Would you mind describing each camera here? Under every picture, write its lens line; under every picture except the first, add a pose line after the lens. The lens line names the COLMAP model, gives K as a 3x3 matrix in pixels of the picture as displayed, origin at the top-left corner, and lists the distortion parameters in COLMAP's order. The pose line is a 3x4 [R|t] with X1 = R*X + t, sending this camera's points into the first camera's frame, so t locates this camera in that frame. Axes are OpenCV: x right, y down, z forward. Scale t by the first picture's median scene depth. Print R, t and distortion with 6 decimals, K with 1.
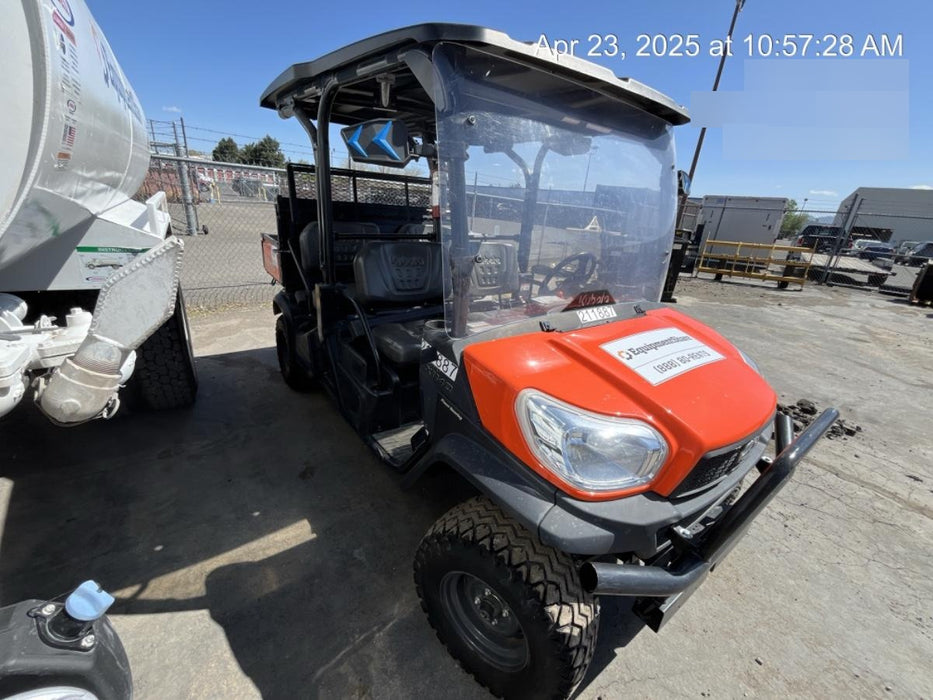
lens RADIAL K [[376.4, 0, 460.8], [0, 376.4, 352.3], [0, 0, 1]] dist [-0.001644, -0.000025]
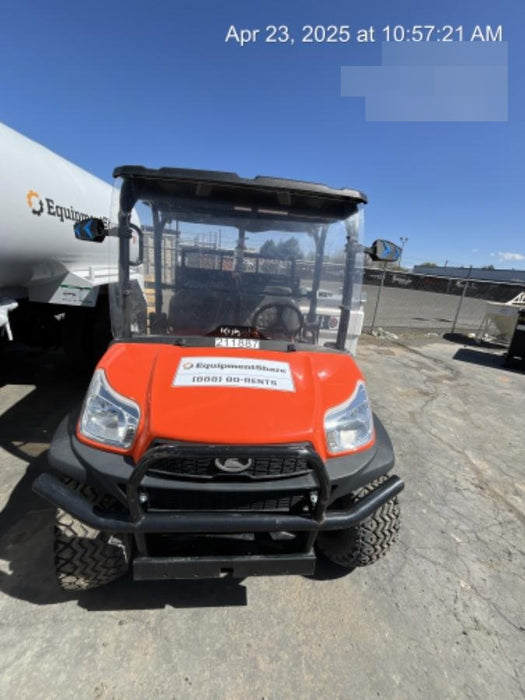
lens RADIAL K [[282.4, 0, 262.5], [0, 282.4, 350.0], [0, 0, 1]] dist [-0.001644, -0.000025]
pose [[0.862041, 0.141222, -0.486767, 0.874361], [-0.204637, 0.975616, -0.079354, -0.016885], [0.463691, 0.168017, 0.869920, 0.169090]]
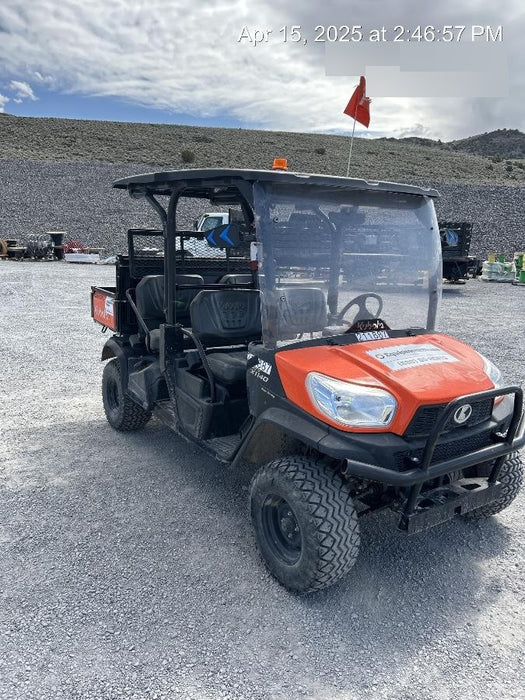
lens RADIAL K [[503.7, 0, 262.5], [0, 503.7, 350.0], [0, 0, 1]] dist [0.006639, -0.001394]
pose [[0.998517, -0.027817, -0.046808, 0.040627], [0.019925, 0.986699, -0.161332, 0.227710], [0.050673, 0.160160, 0.985789, -0.796341]]
